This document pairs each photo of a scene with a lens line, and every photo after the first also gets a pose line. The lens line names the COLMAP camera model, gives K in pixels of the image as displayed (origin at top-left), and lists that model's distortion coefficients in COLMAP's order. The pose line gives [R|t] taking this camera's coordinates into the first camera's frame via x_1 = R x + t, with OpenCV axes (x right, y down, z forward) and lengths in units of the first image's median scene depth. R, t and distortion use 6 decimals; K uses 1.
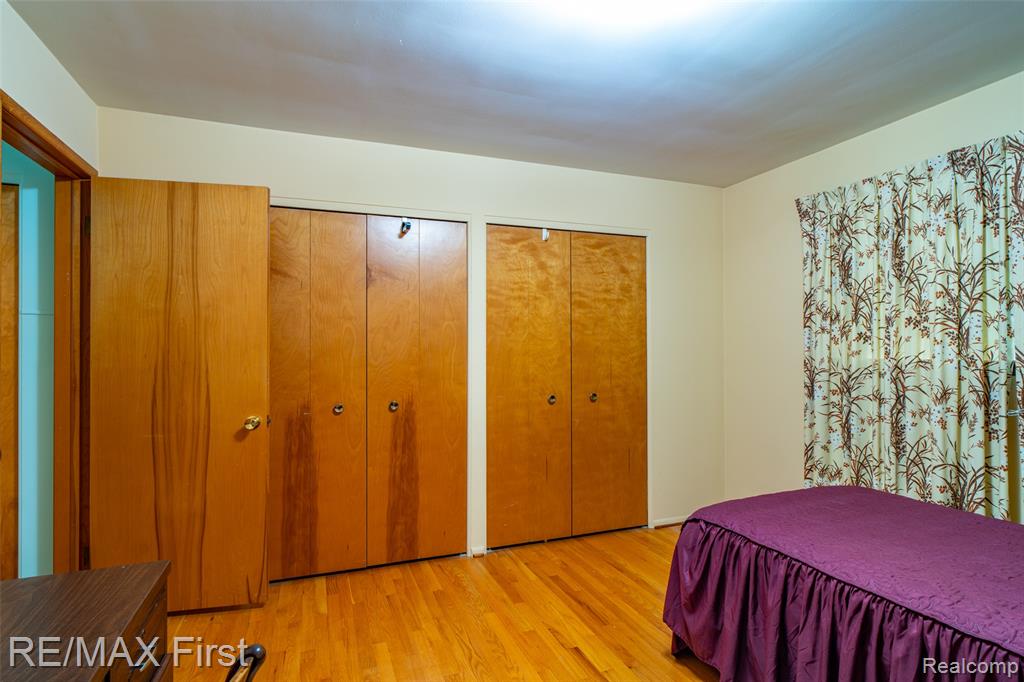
lens RADIAL K [[529.9, 0, 511.7], [0, 529.9, 344.1], [0, 0, 1]] dist [-0.000420, 0.000091]
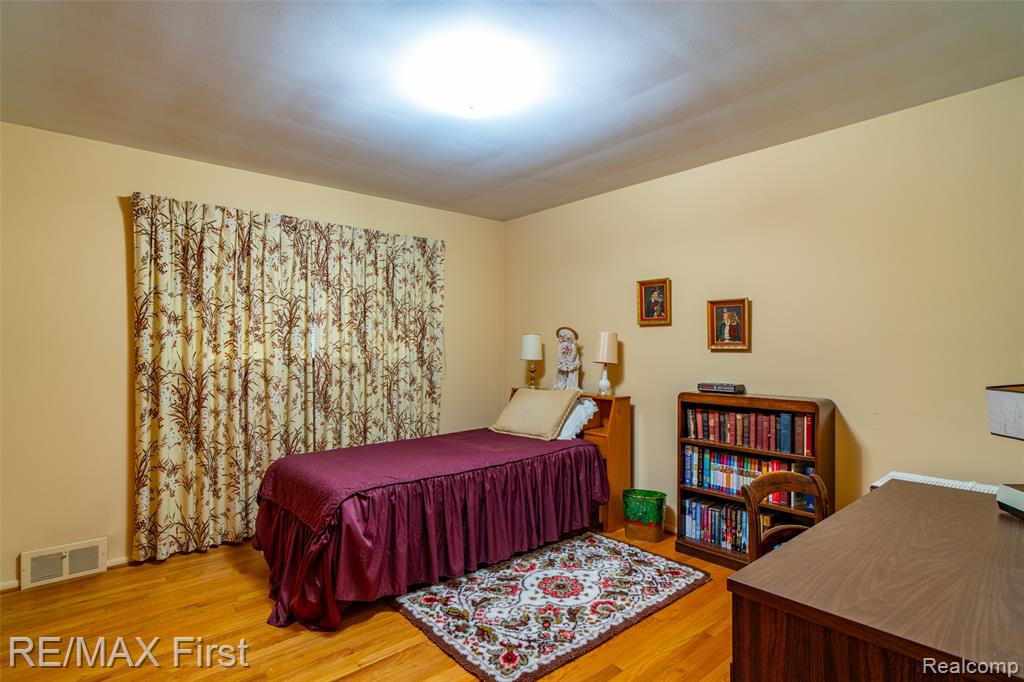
lens RADIAL K [[529.9, 0, 511.7], [0, 529.9, 344.1], [0, 0, 1]] dist [-0.000420, 0.000091]
pose [[-0.355486, -0.001128, 0.934681, -0.741252], [-0.010209, 0.999944, -0.002676, -0.012451], [-0.934626, -0.010494, -0.355477, 0.918000]]
